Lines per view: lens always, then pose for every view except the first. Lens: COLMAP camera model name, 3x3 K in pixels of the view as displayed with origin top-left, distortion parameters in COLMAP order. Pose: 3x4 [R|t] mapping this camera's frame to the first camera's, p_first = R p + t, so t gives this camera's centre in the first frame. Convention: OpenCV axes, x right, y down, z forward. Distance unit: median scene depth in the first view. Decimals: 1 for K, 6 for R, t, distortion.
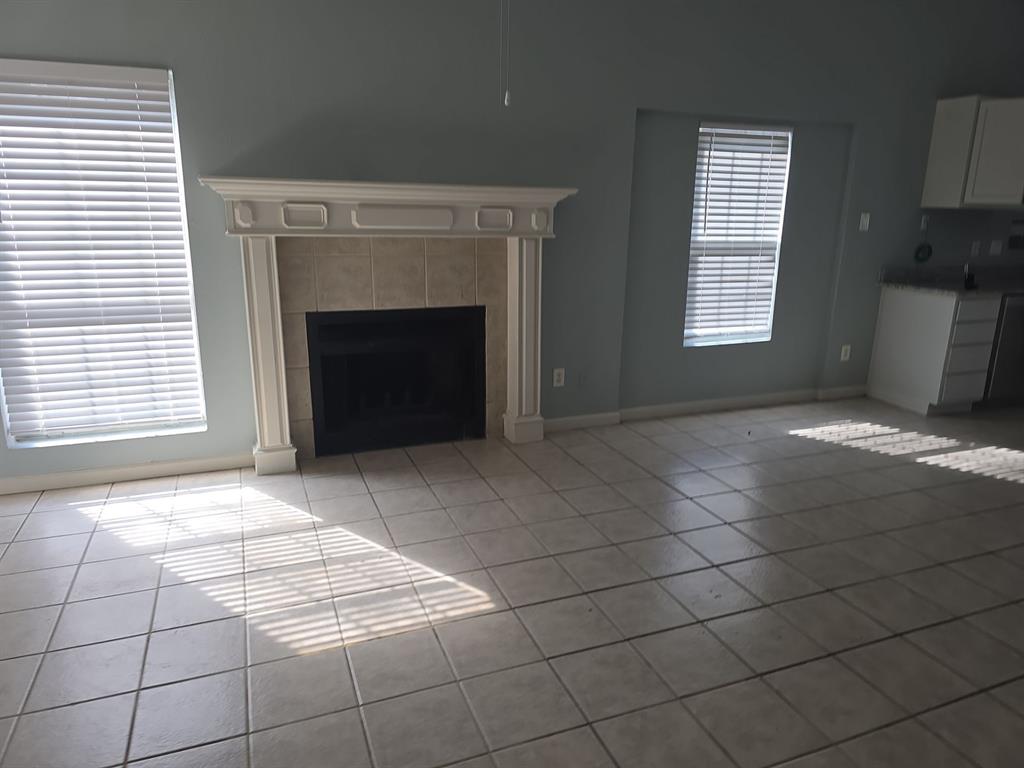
lens RADIAL K [[689.0, 0, 513.8], [0, 689.0, 387.9], [0, 0, 1]] dist [0.029745, -0.028544]
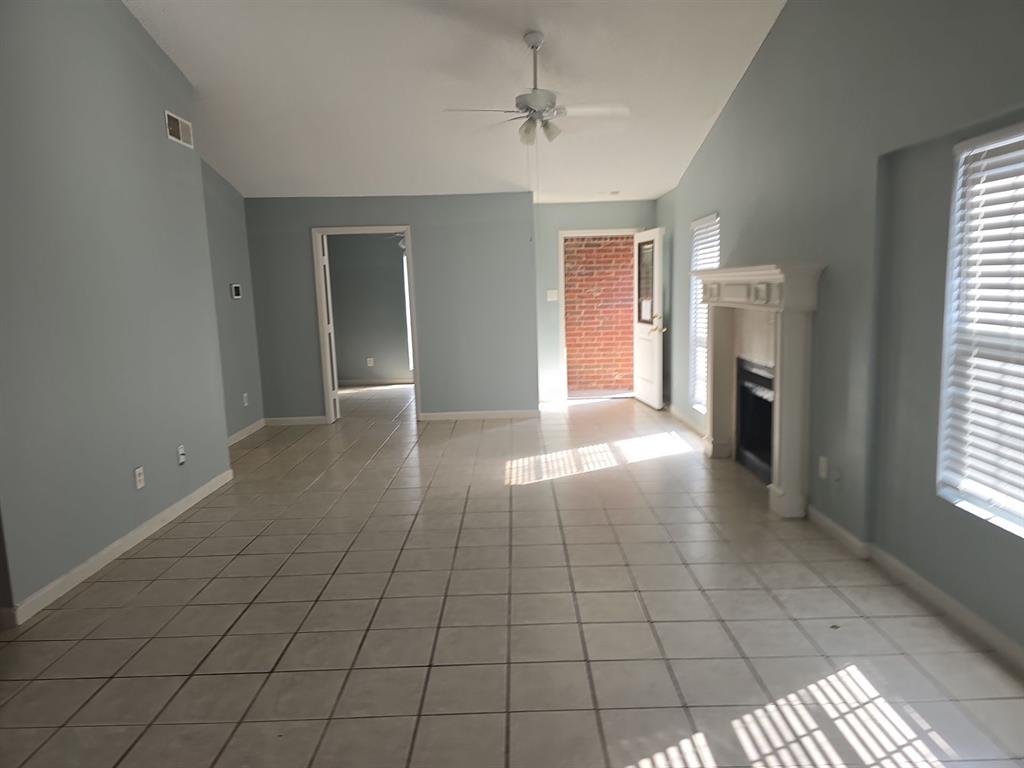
lens RADIAL K [[689.0, 0, 517.1], [0, 689.0, 380.9], [0, 0, 1]] dist [0.029745, -0.028544]
pose [[-0.355098, 0.121279, -0.926929, 0.993900], [-0.216574, 0.953900, 0.207775, -0.215796], [0.909396, 0.274529, -0.312462, 0.863241]]
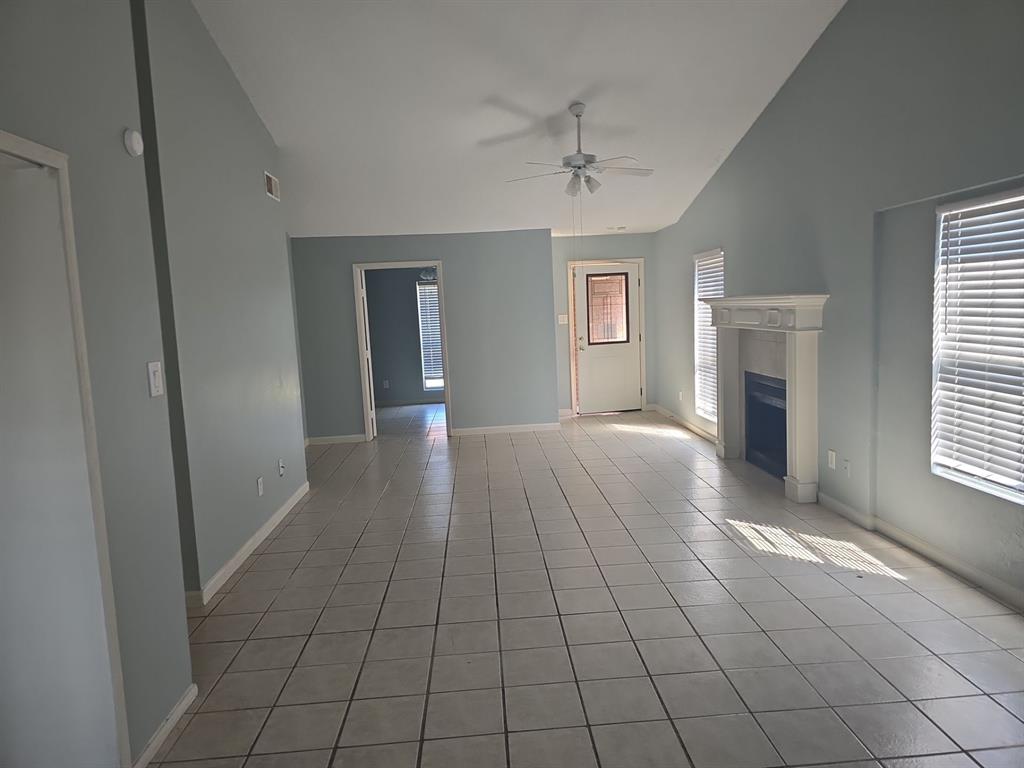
lens RADIAL K [[689.0, 0, 510.9], [0, 689.0, 386.8], [0, 0, 1]] dist [0.029745, -0.028544]
pose [[-0.303939, 0.110506, -0.946261, 1.207549], [-0.202268, 0.963121, 0.177443, -0.211460], [0.930972, 0.245330, -0.270378, 0.772825]]
